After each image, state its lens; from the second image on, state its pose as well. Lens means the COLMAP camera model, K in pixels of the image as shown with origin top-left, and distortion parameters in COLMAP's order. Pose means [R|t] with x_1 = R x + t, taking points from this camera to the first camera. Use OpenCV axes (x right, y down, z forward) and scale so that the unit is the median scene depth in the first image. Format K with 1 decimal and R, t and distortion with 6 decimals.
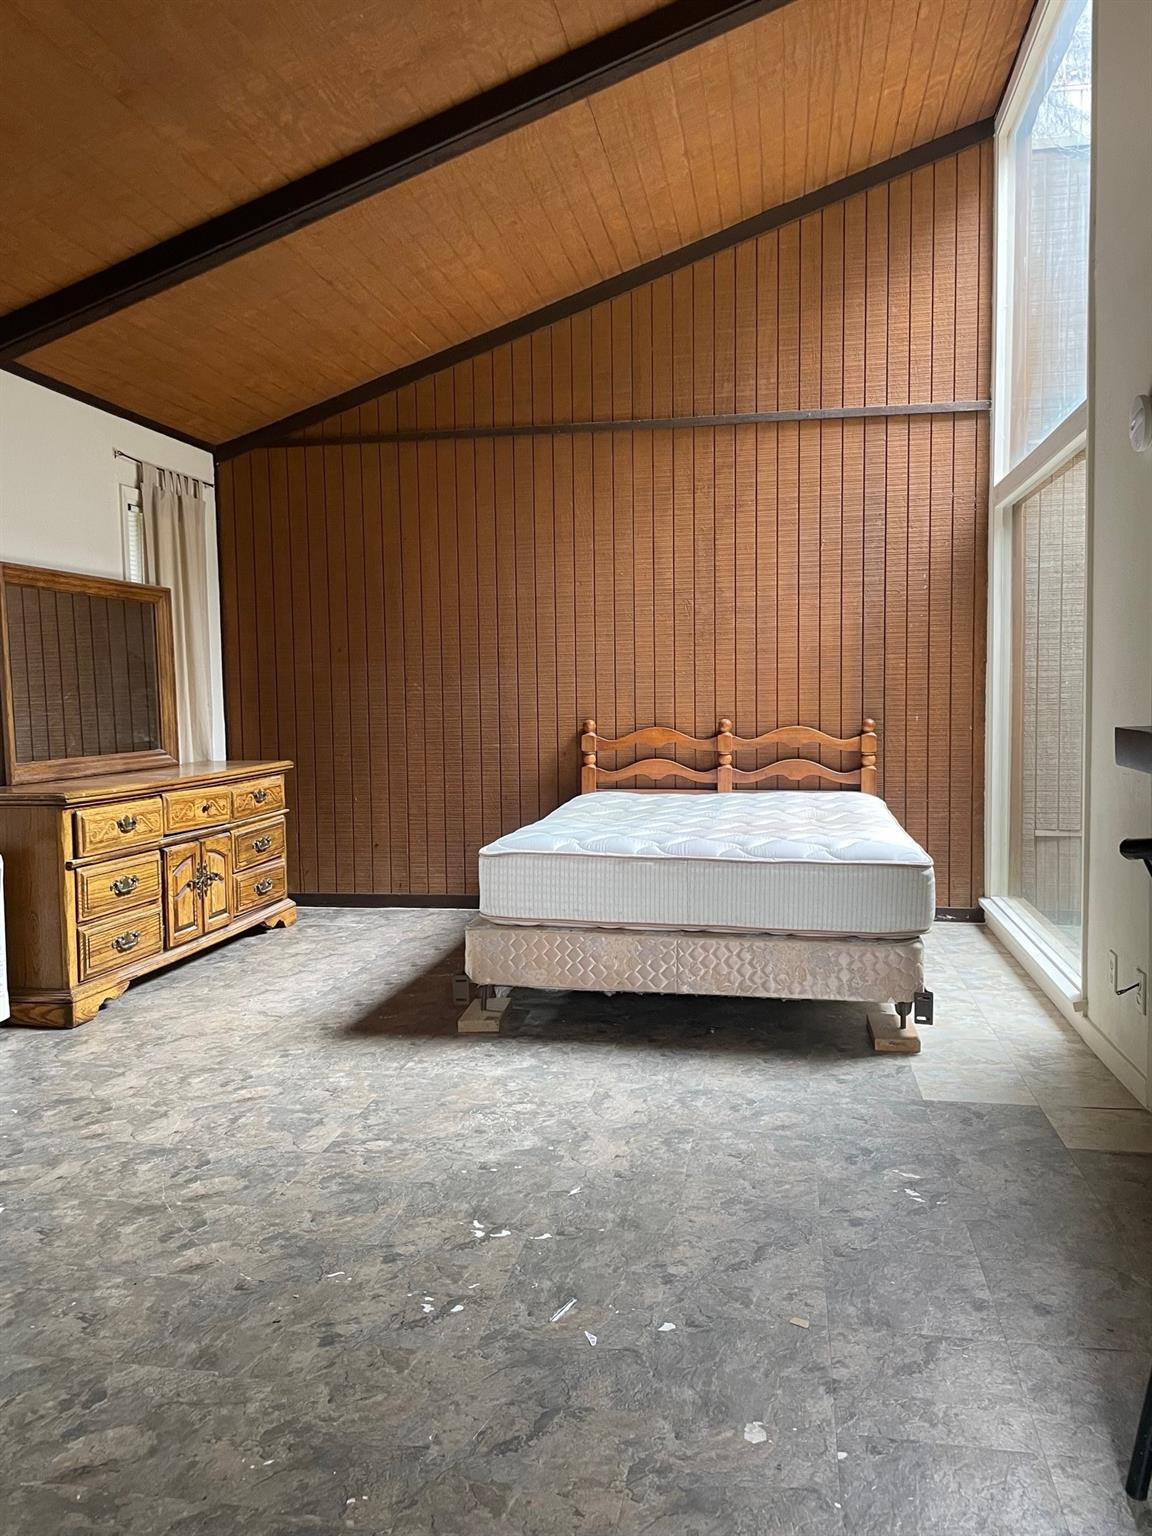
lens RADIAL K [[1160.5, 0, 573.8], [0, 1160.5, 763.9], [0, 0, 1]] dist [0.066281, -0.081354]
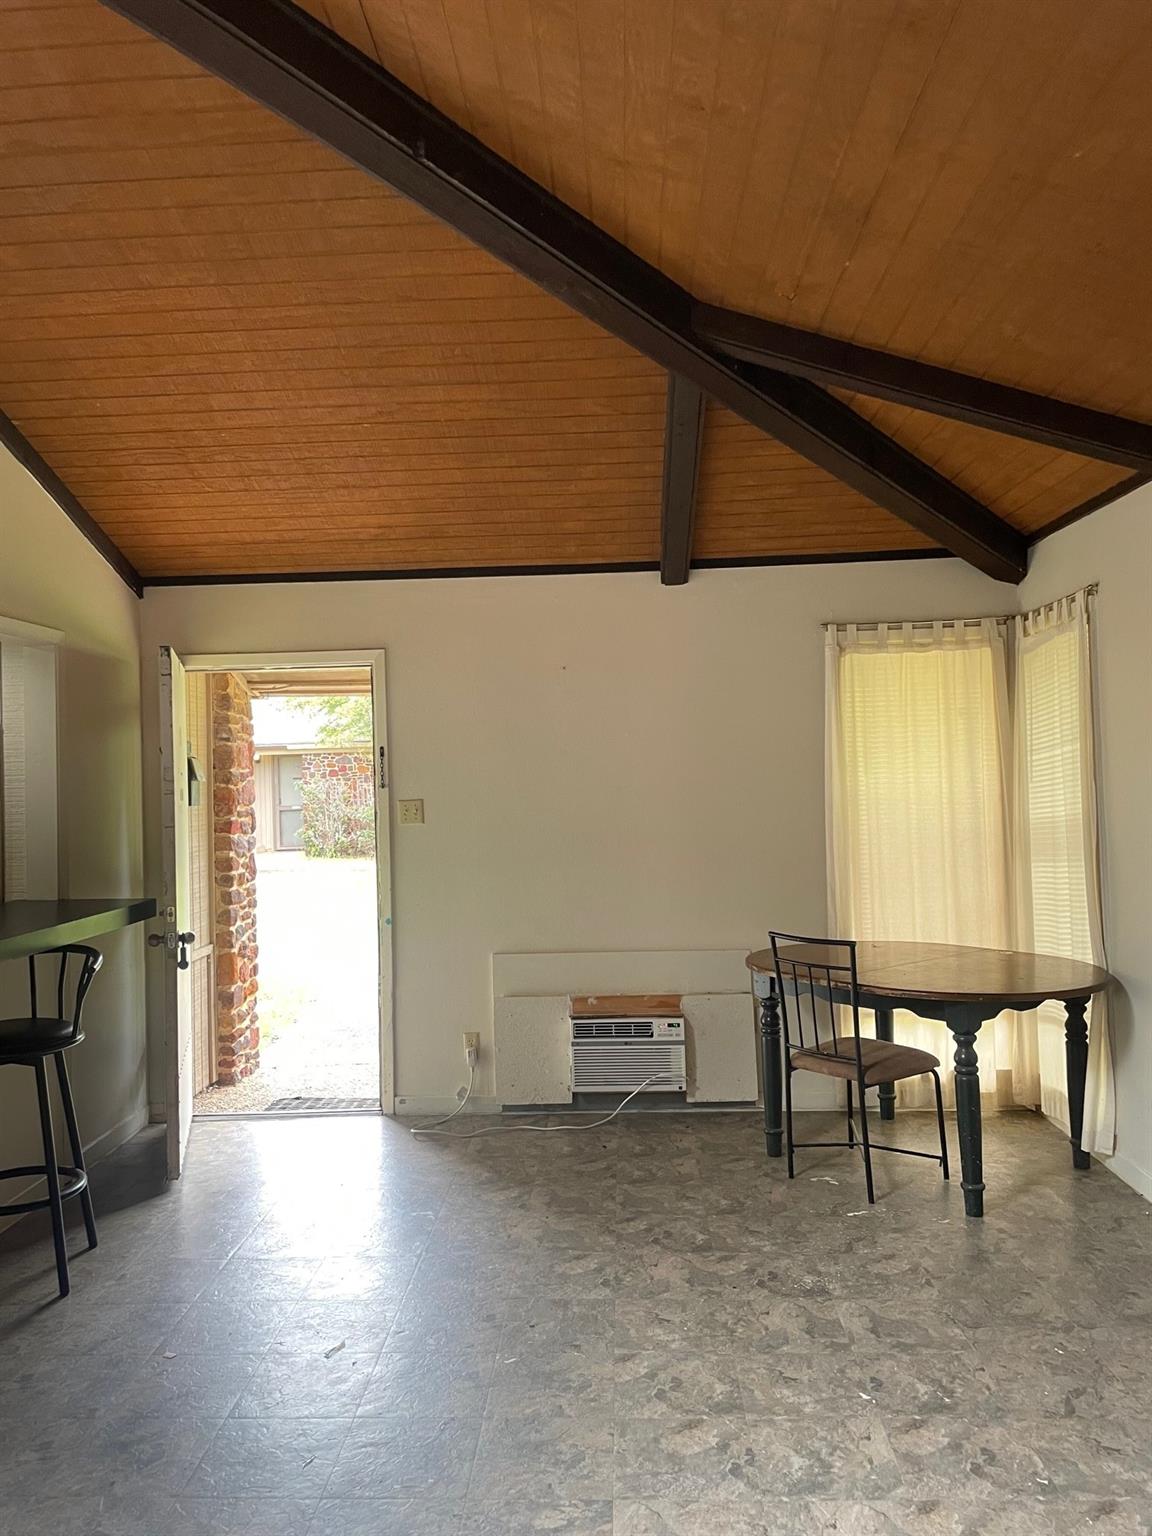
lens RADIAL K [[1160.5, 0, 575.8], [0, 1160.5, 769.1], [0, 0, 1]] dist [0.066281, -0.081354]
pose [[-0.989742, 0.038862, -0.137480, -0.091933], [0.030444, 0.997561, 0.062810, -0.221628], [0.139586, 0.057980, -0.988511, 1.698140]]
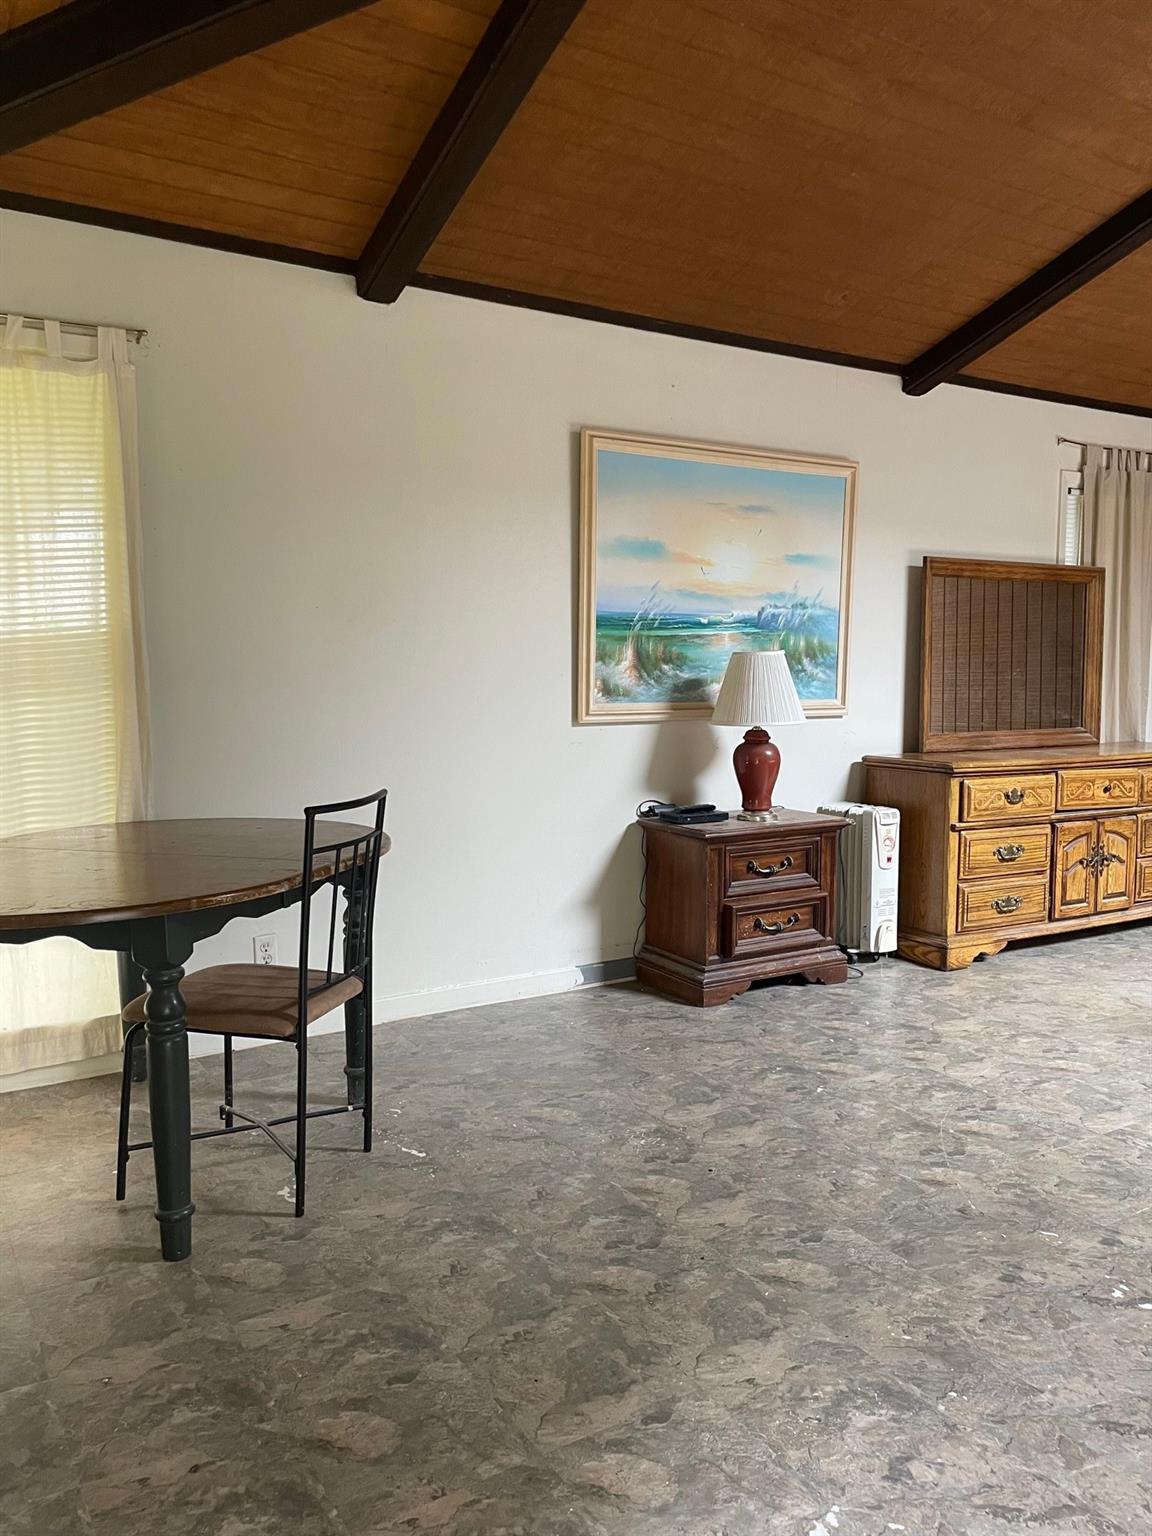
lens RADIAL K [[1160.5, 0, 569.4], [0, 1160.5, 774.1], [0, 0, 1]] dist [0.066281, -0.081354]
pose [[0.665897, 0.085996, -0.741070, 0.196301], [-0.060138, 0.996289, 0.061575, -0.014350], [0.743616, 0.003564, 0.668598, -0.027419]]
